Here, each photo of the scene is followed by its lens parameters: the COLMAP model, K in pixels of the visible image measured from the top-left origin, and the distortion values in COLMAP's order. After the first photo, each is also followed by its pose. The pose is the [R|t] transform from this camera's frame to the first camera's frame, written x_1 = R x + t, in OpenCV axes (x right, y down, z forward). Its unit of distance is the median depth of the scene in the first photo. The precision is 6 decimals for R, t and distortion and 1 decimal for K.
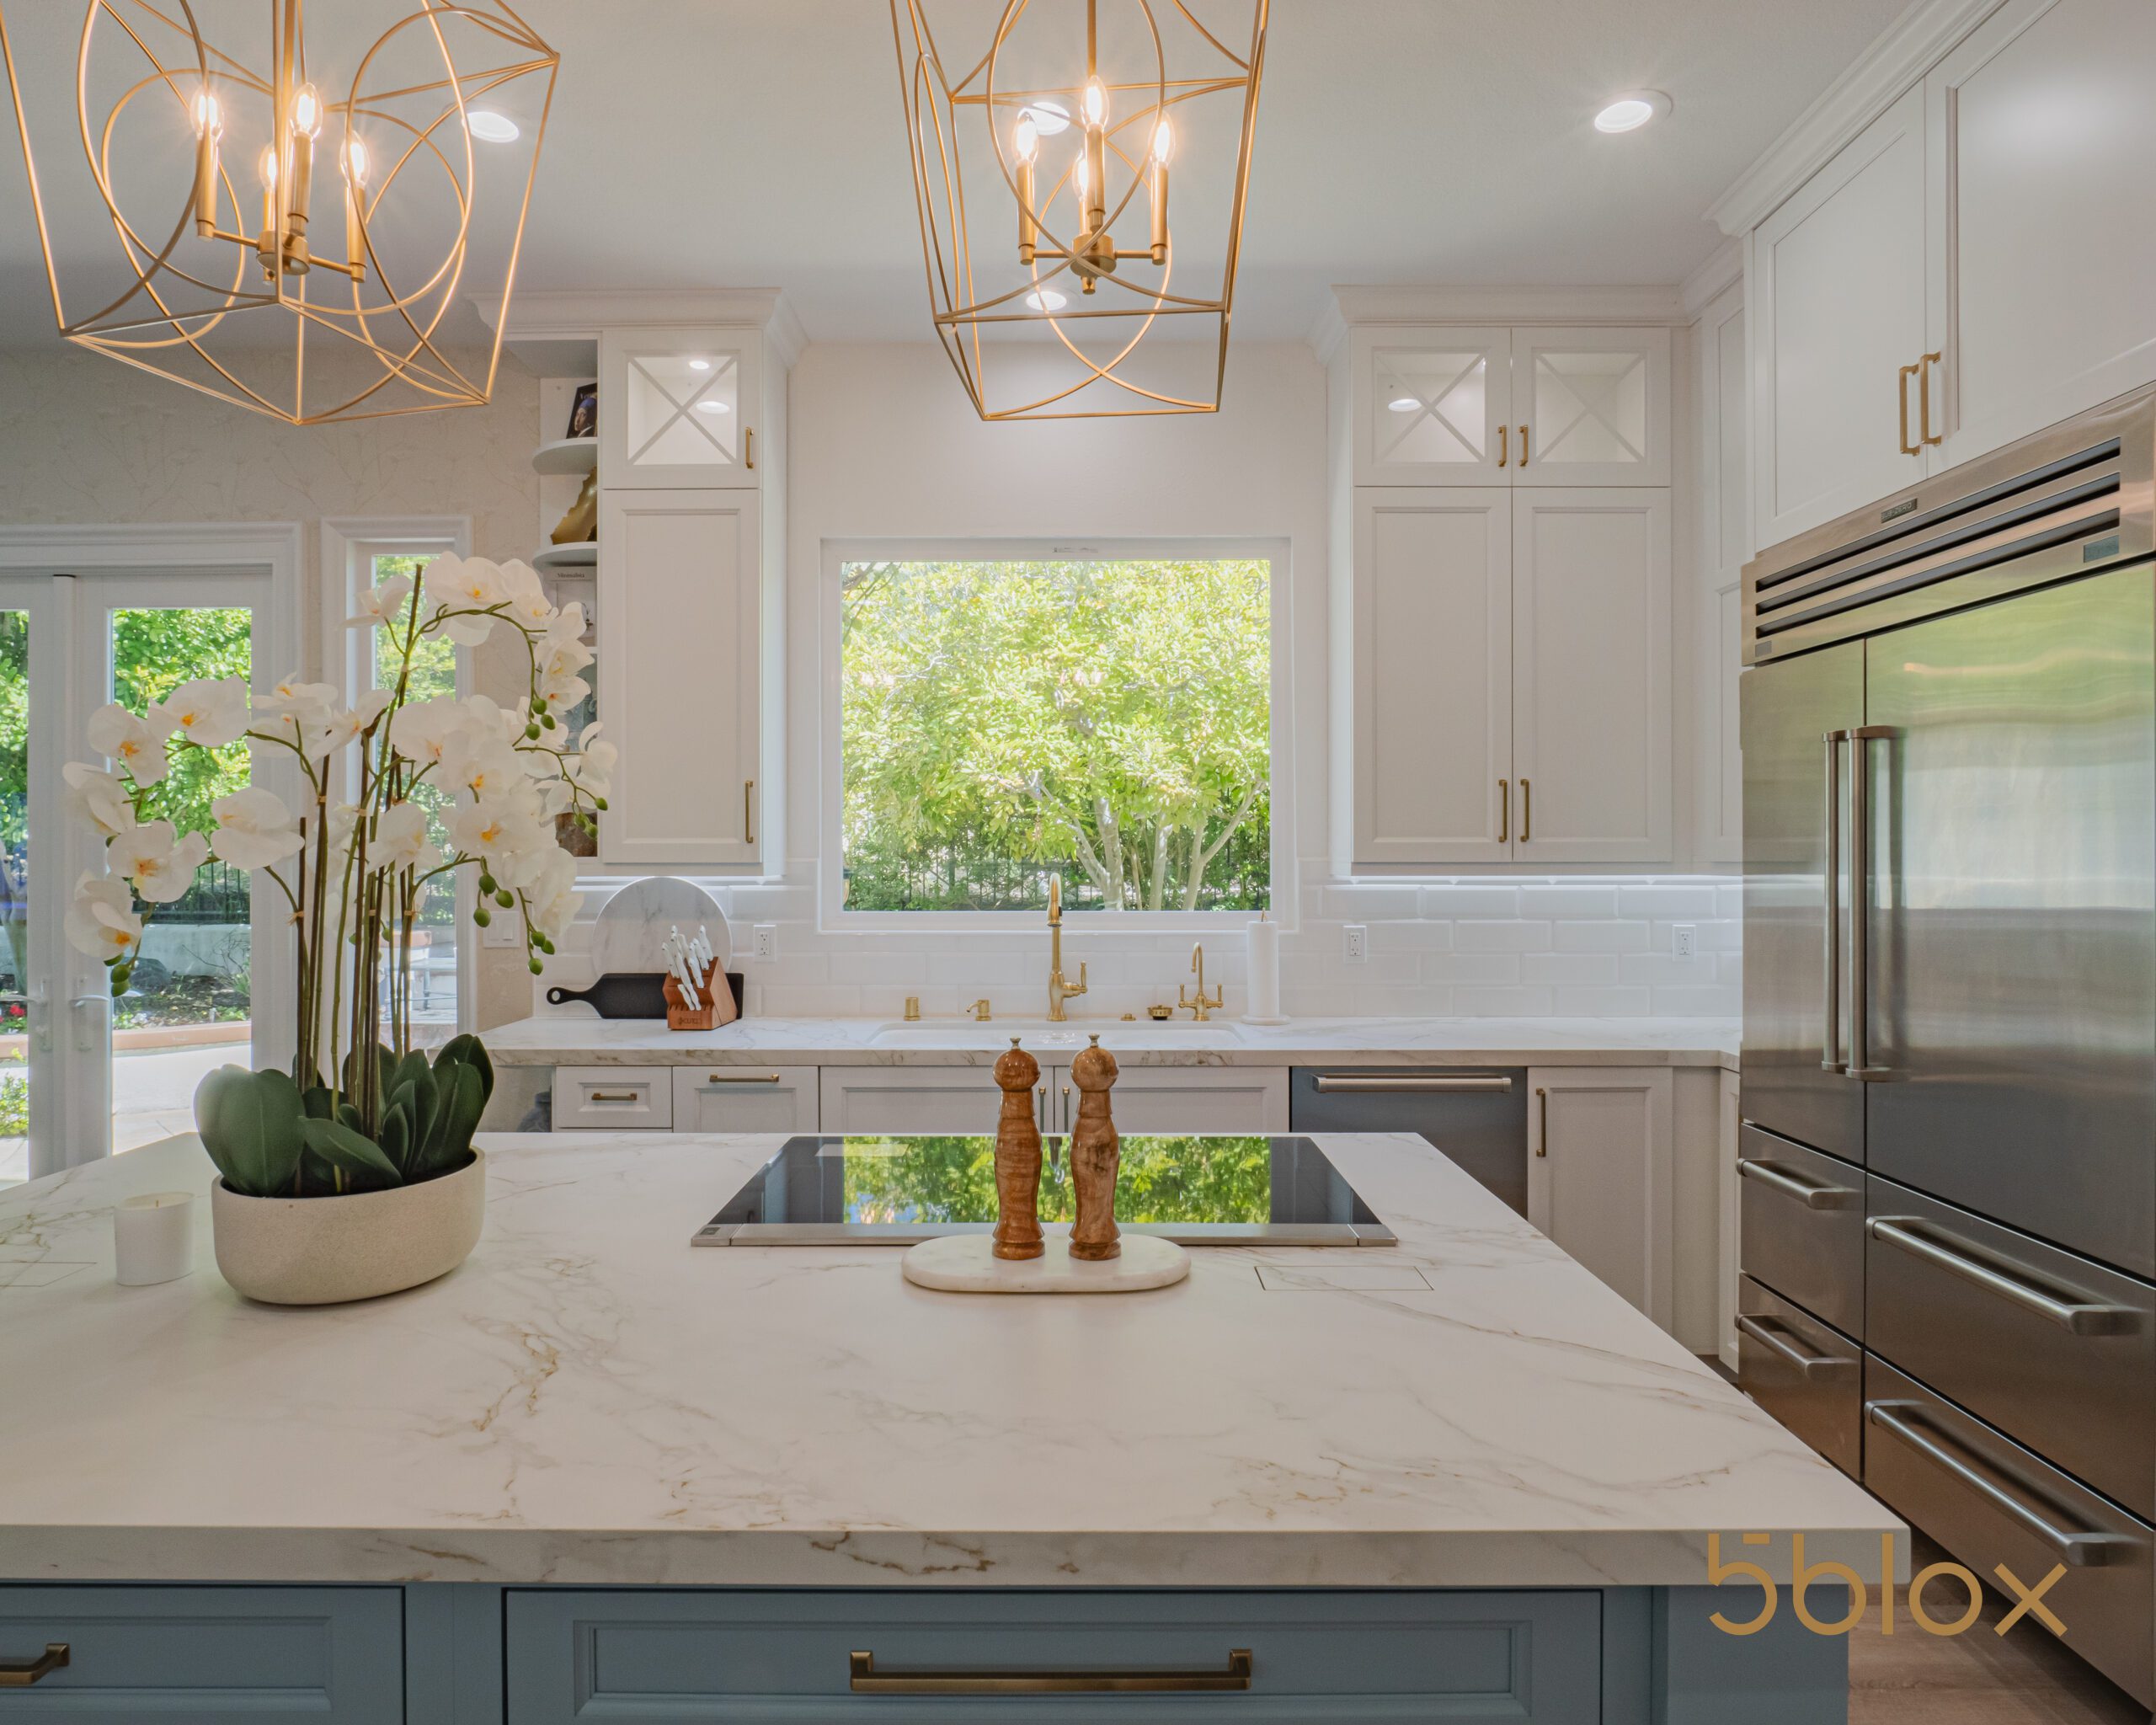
lens RADIAL K [[1251.9, 0, 1082.9], [0, 1251.9, 857.6], [0, 0, 1]] dist [-0.010985, -0.000515]
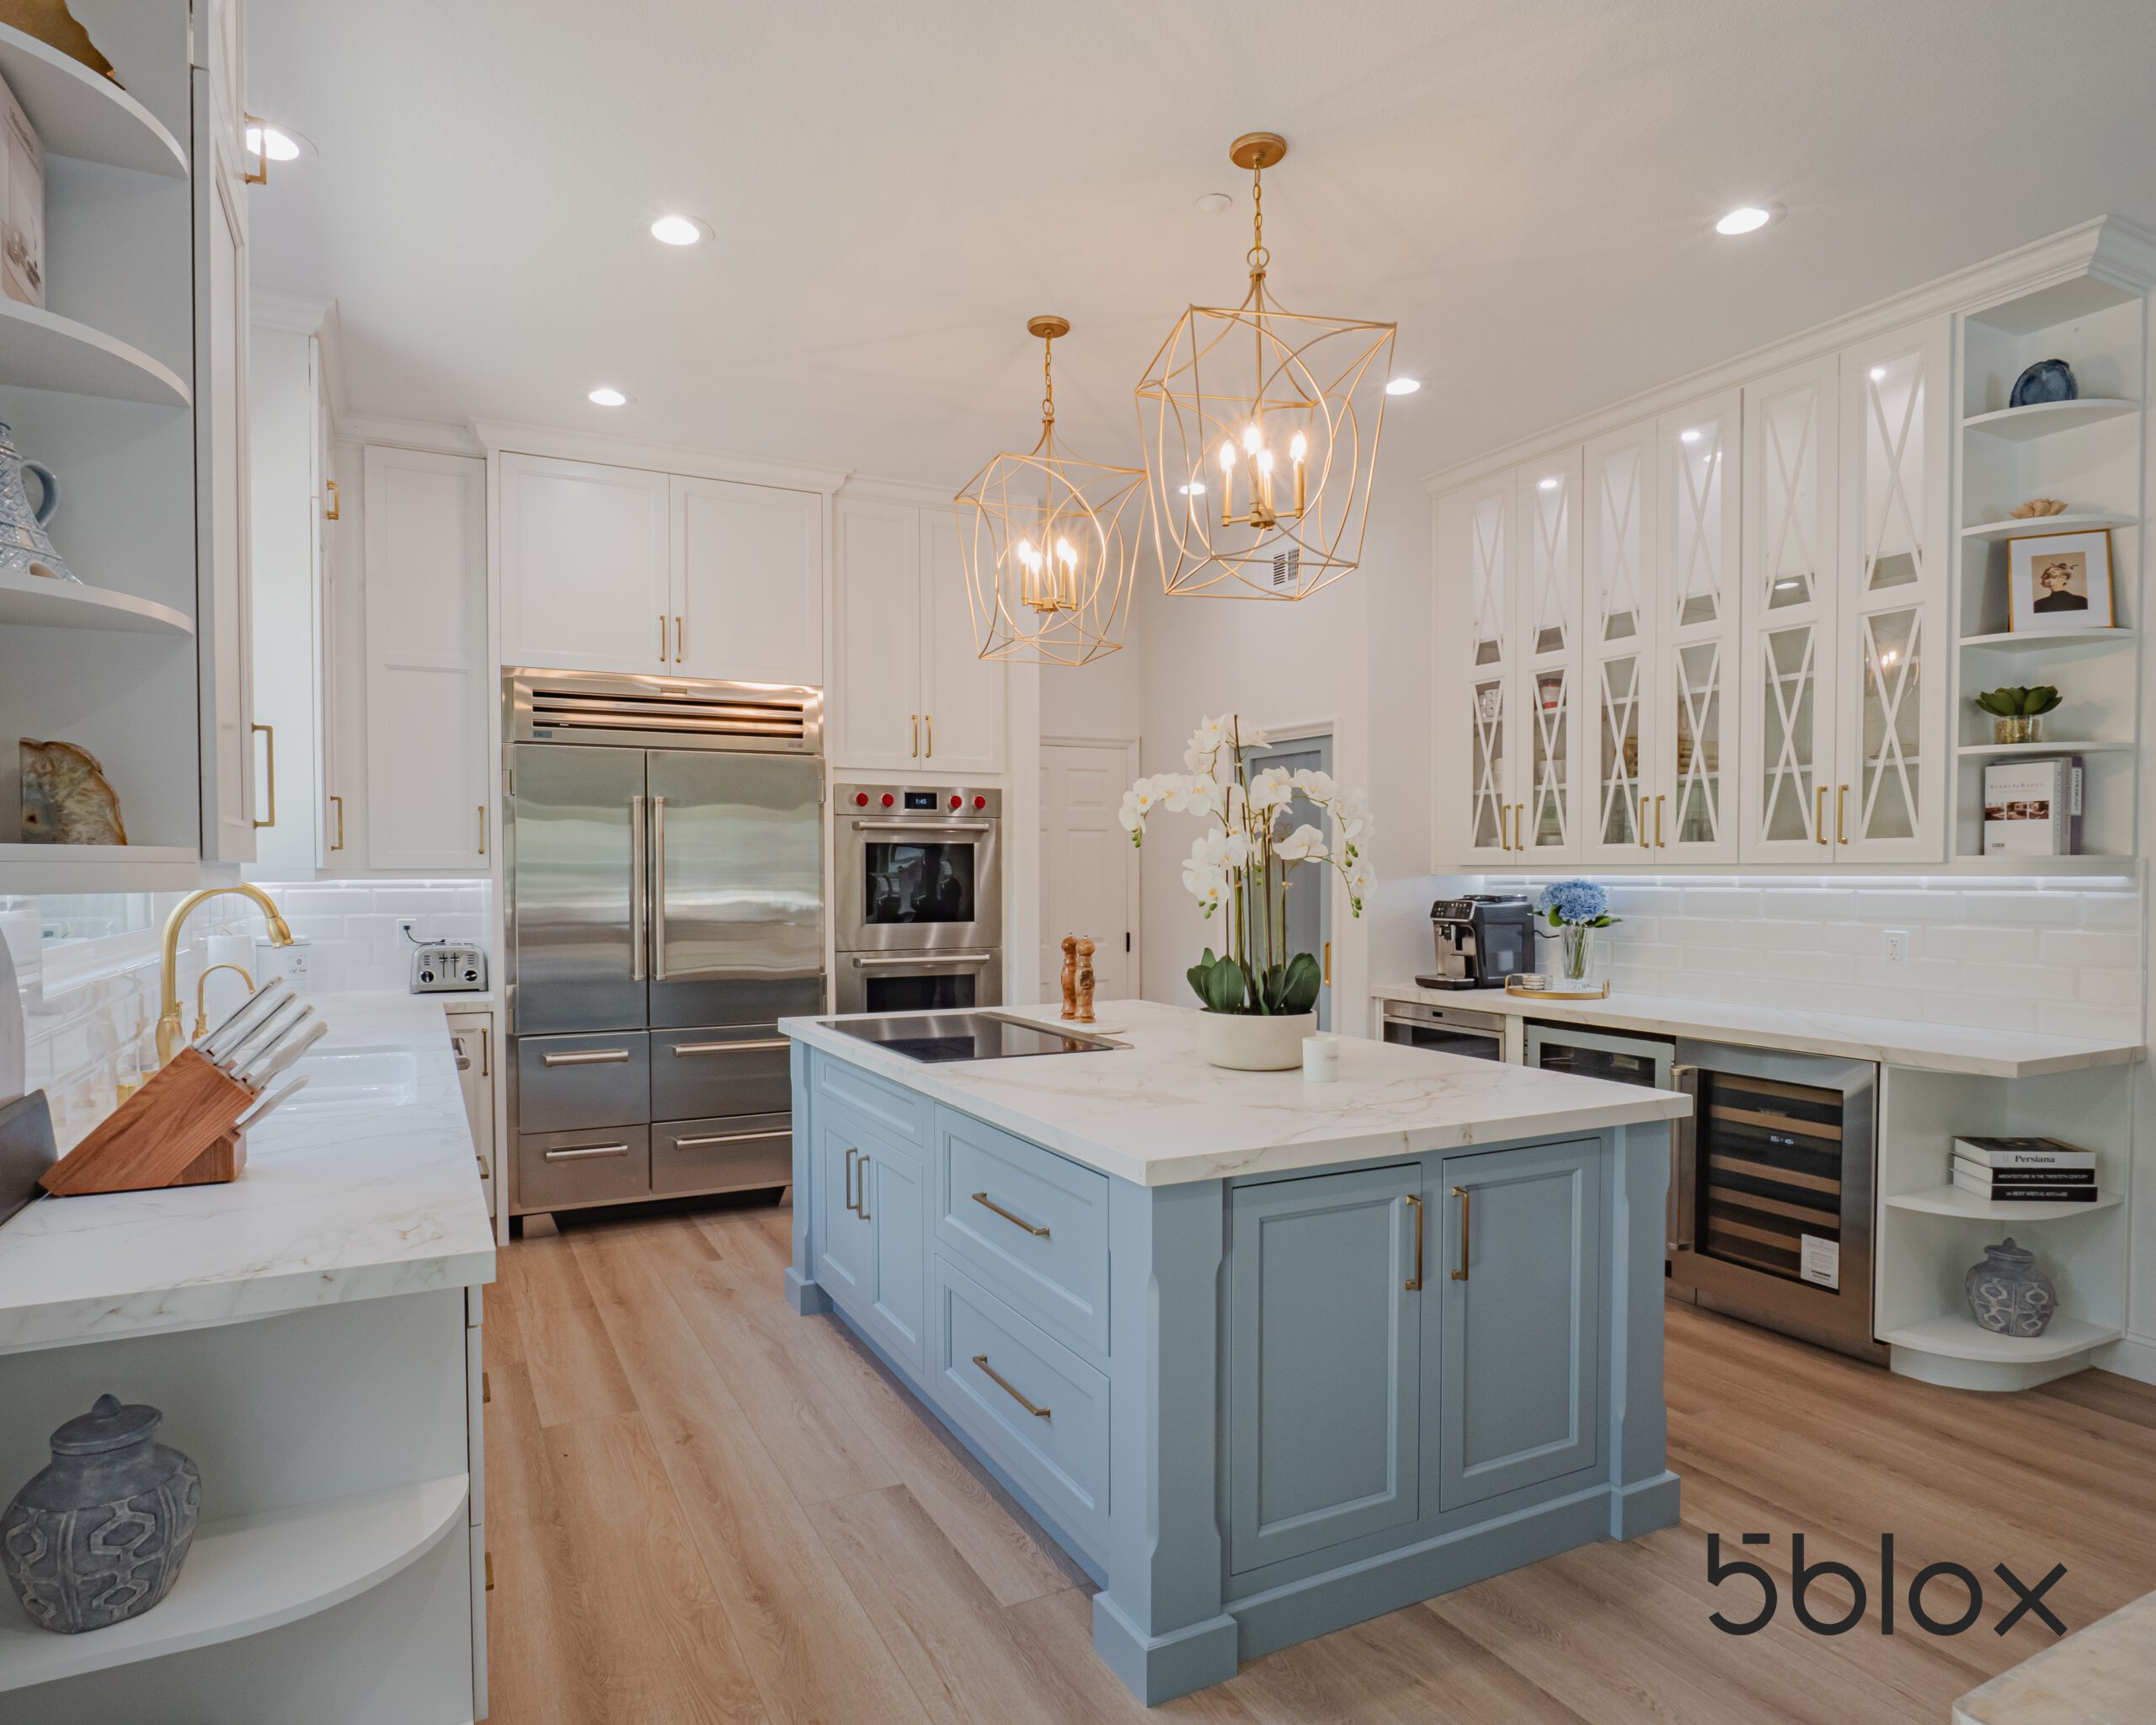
lens RADIAL K [[1251.9, 0, 1057.7], [0, 1251.9, 911.6], [0, 0, 1]] dist [-0.010985, -0.000515]
pose [[-0.463600, -0.024883, 0.885695, -0.953466], [0.005112, 0.999514, 0.030756, 0.010651], [-0.886030, 0.018786, -0.463247, 0.935671]]
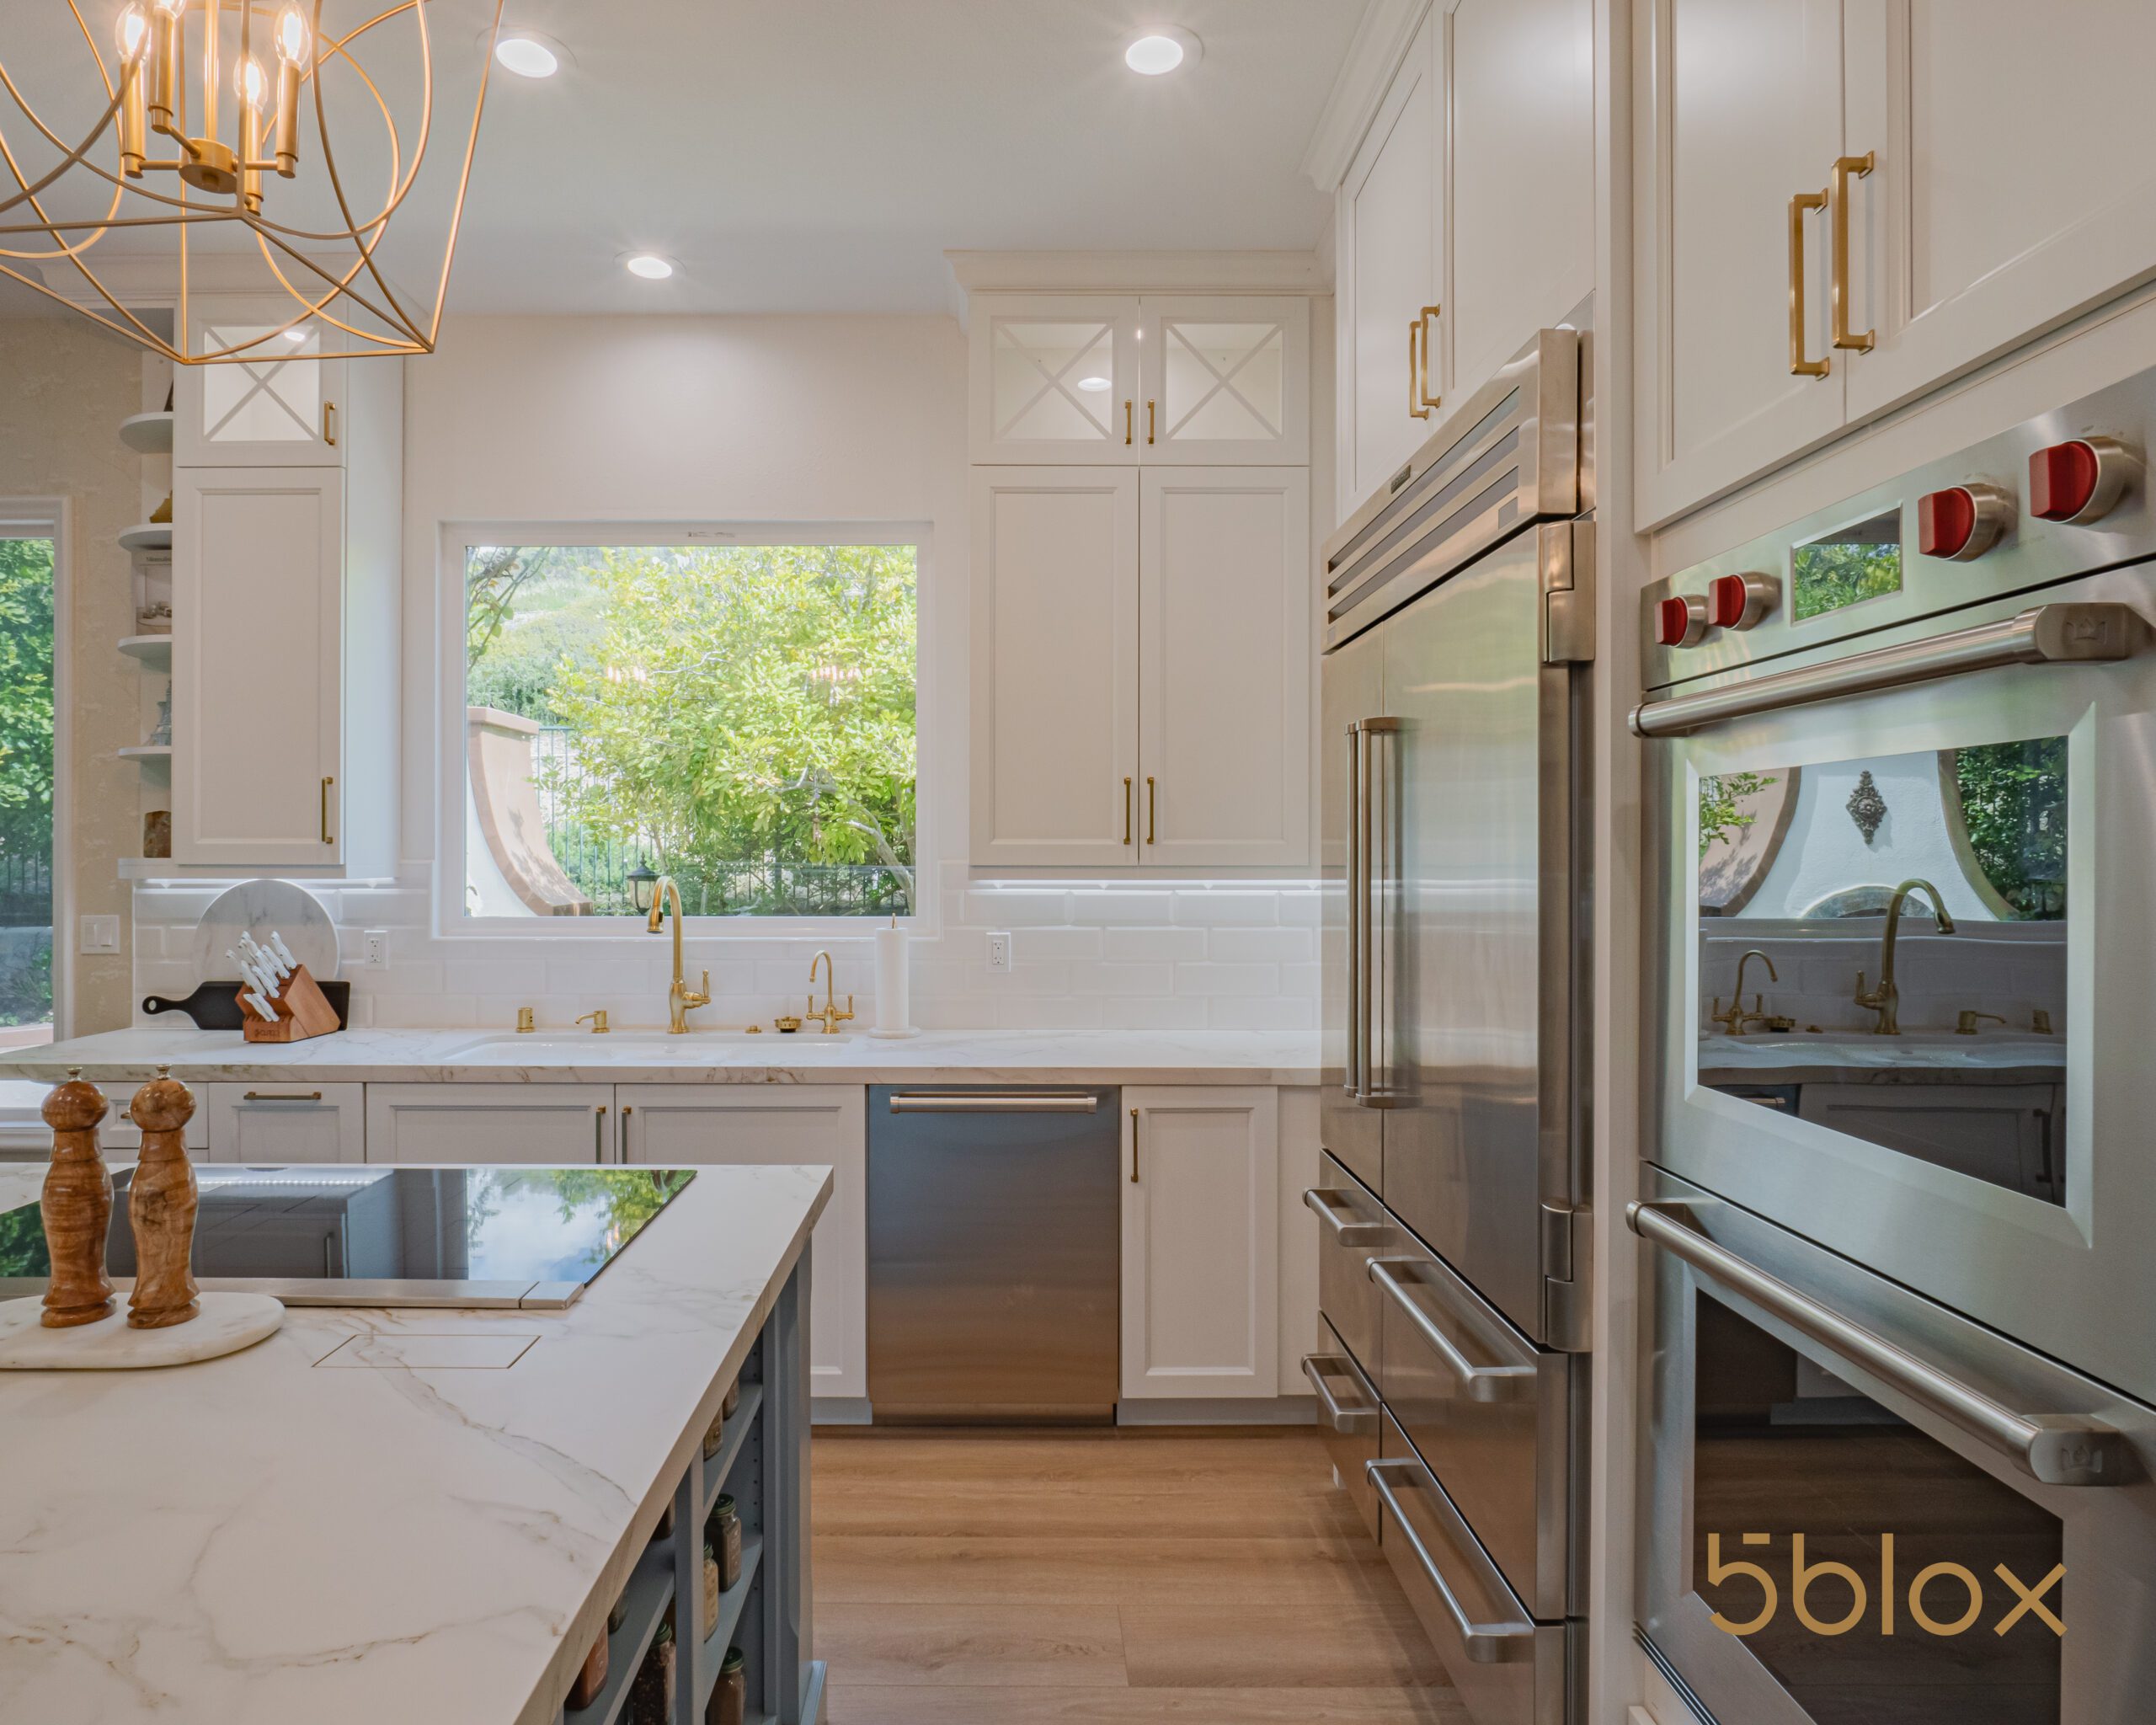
lens RADIAL K [[1251.9, 0, 1043.7], [0, 1251.9, 857.7], [0, 0, 1]] dist [-0.010985, -0.000515]
pose [[0.999985, 0.002149, 0.005011, 0.264875], [-0.002140, 0.999996, -0.001763, -0.000463], [-0.005015, 0.001752, 0.999986, 0.060607]]
